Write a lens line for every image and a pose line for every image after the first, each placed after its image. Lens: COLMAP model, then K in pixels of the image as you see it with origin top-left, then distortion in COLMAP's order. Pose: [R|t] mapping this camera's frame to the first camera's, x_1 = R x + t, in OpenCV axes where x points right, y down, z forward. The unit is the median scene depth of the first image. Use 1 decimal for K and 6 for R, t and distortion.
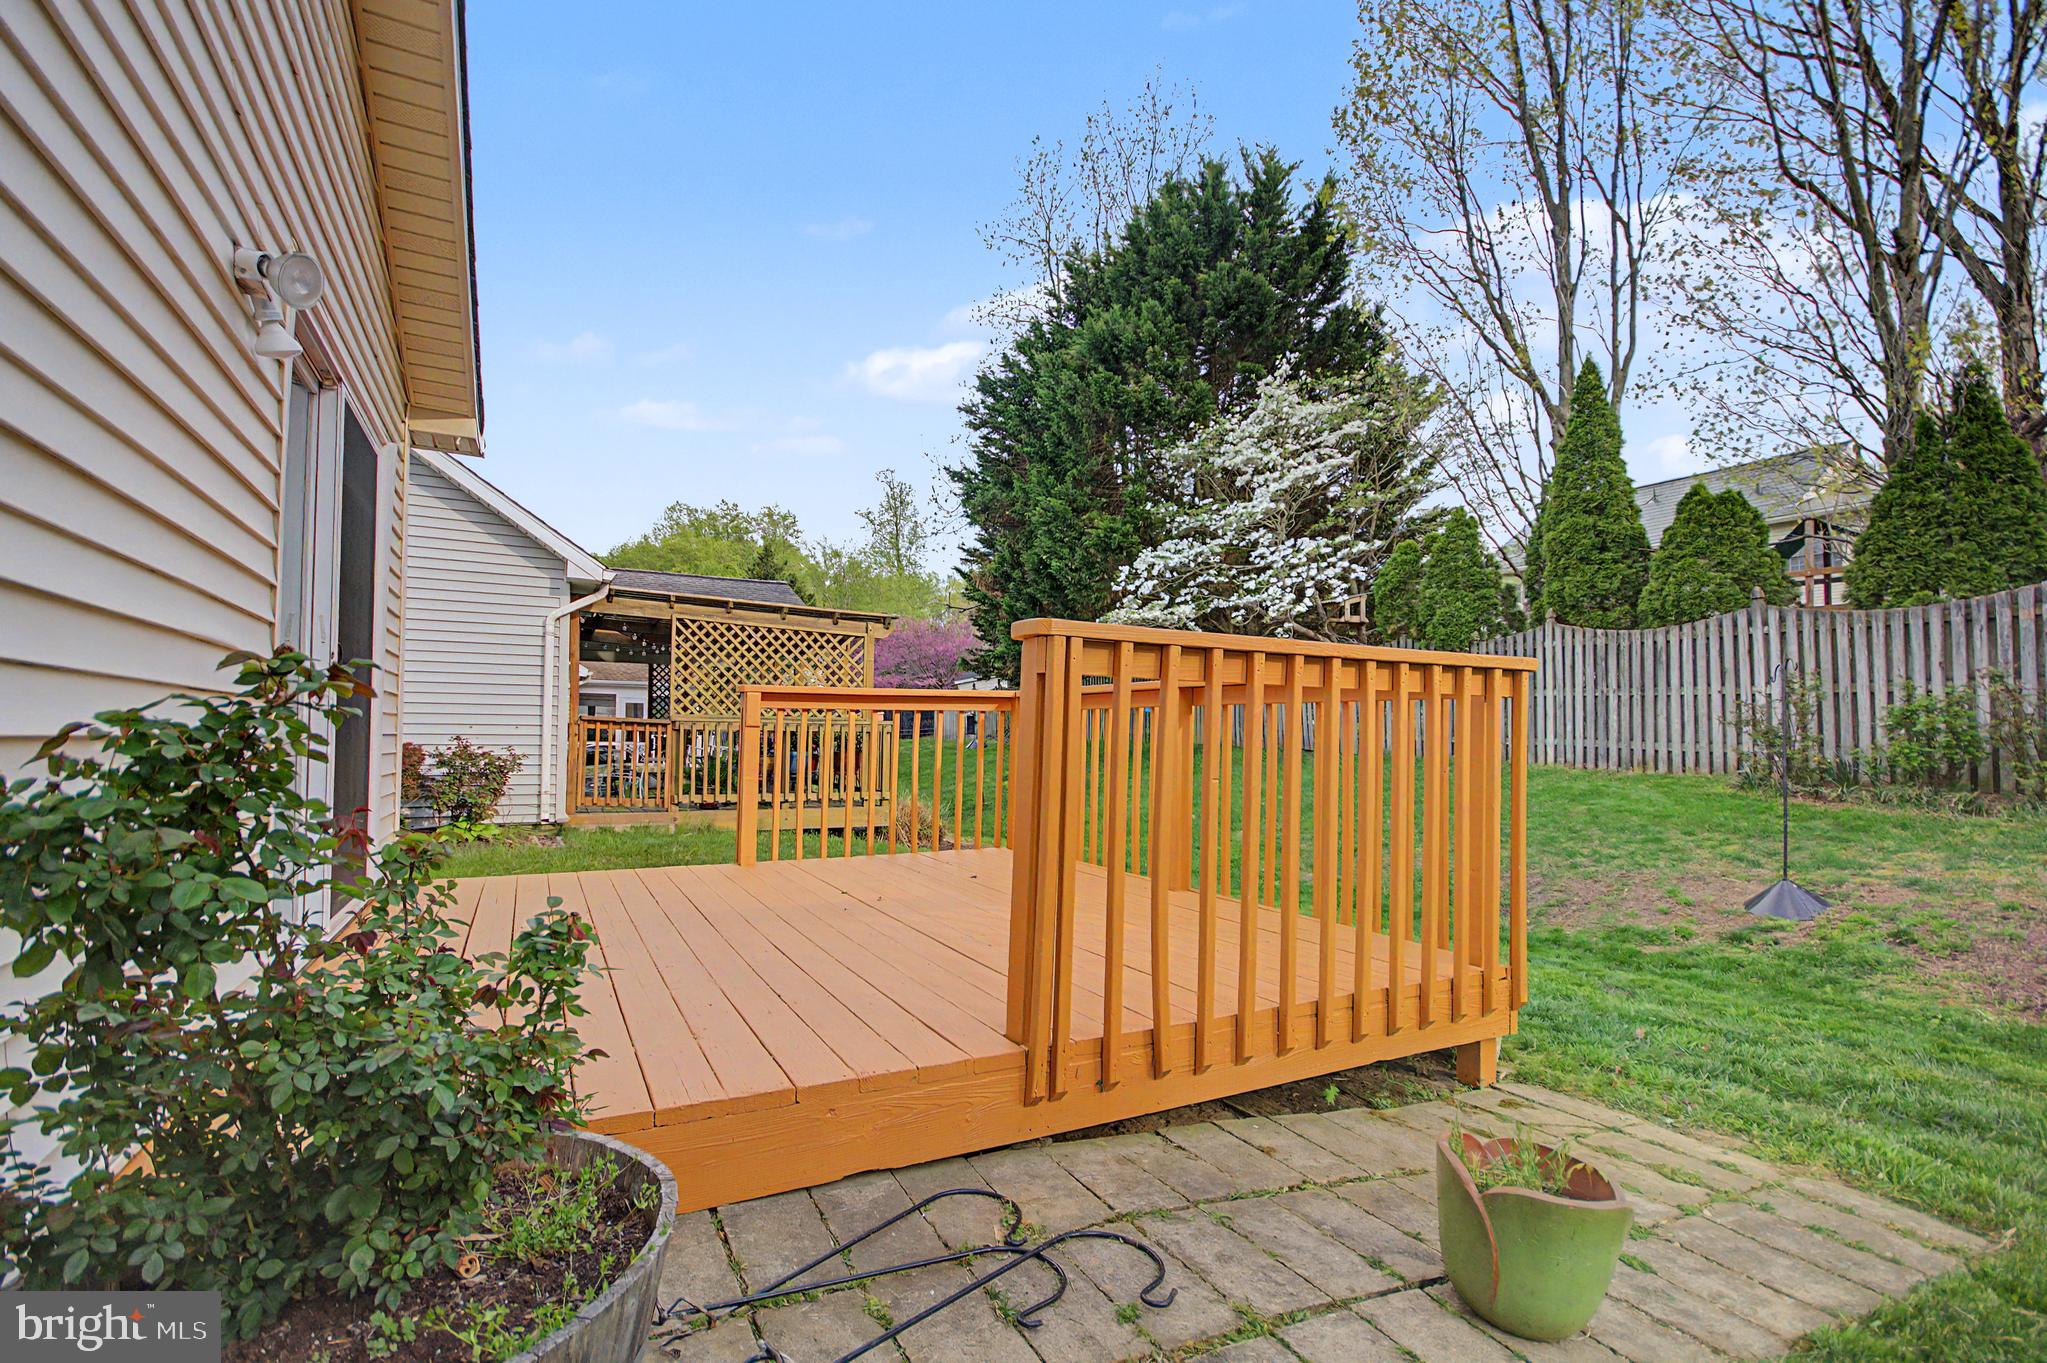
lens RADIAL K [[901.6, 0, 1024.2], [0, 901.6, 681.5], [0, 0, 1]] dist [-0.001136, -0.000954]
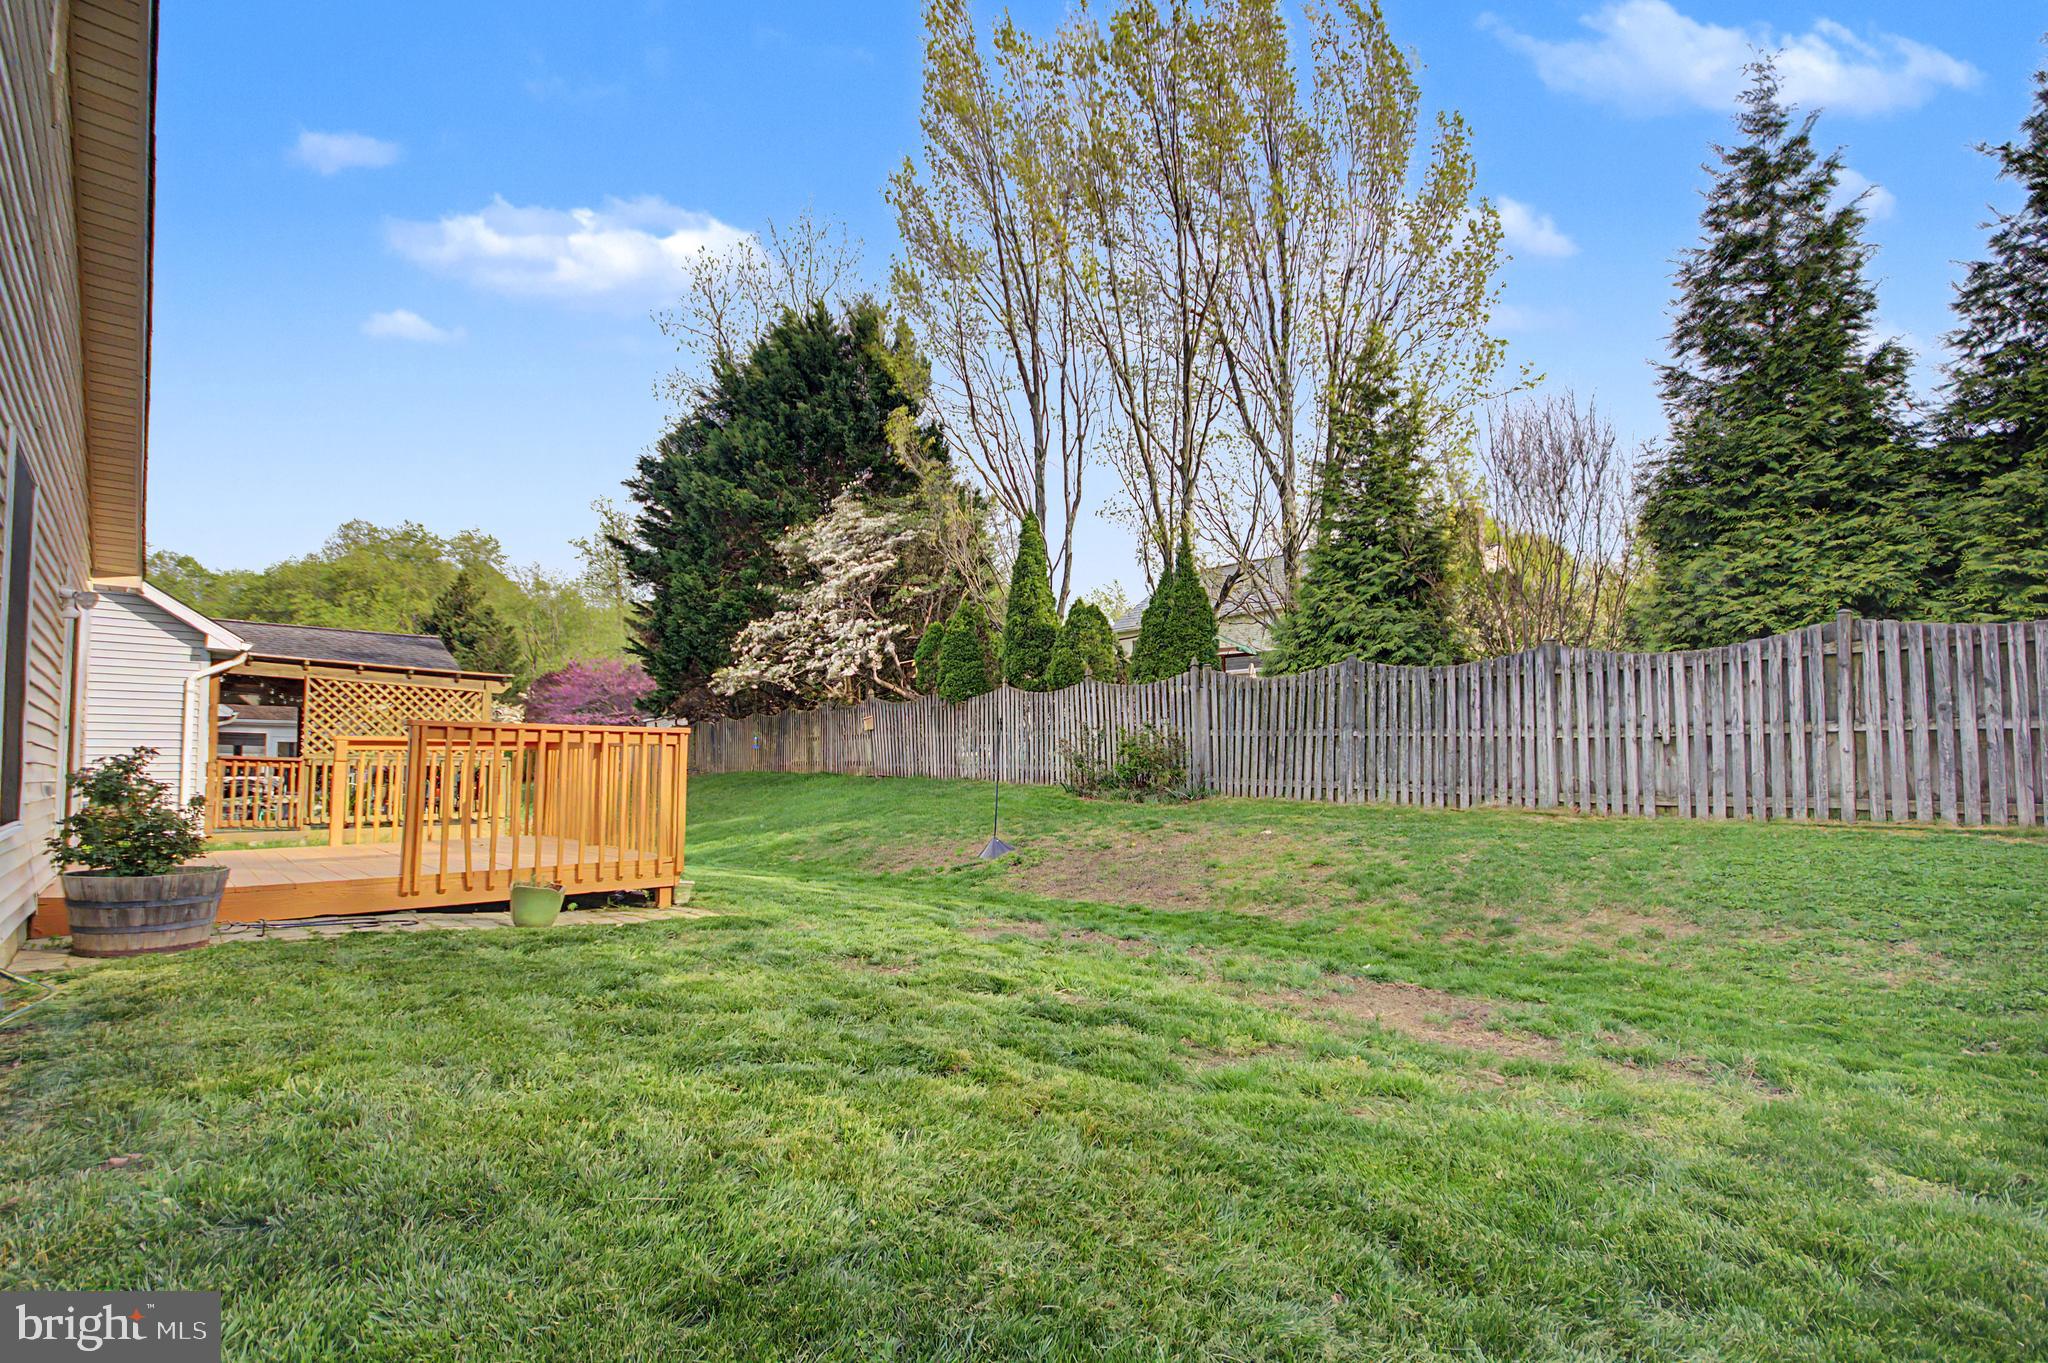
lens RADIAL K [[902.0, 0, 1021.7], [0, 902.0, 699.5], [0, 0, 1]] dist [-0.001136, -0.000954]
pose [[0.964831, 0.004662, 0.262829, 0.192034], [-0.000285, 0.999861, -0.016687, -0.015074], [-0.262870, 0.016025, 0.964698, -0.377642]]
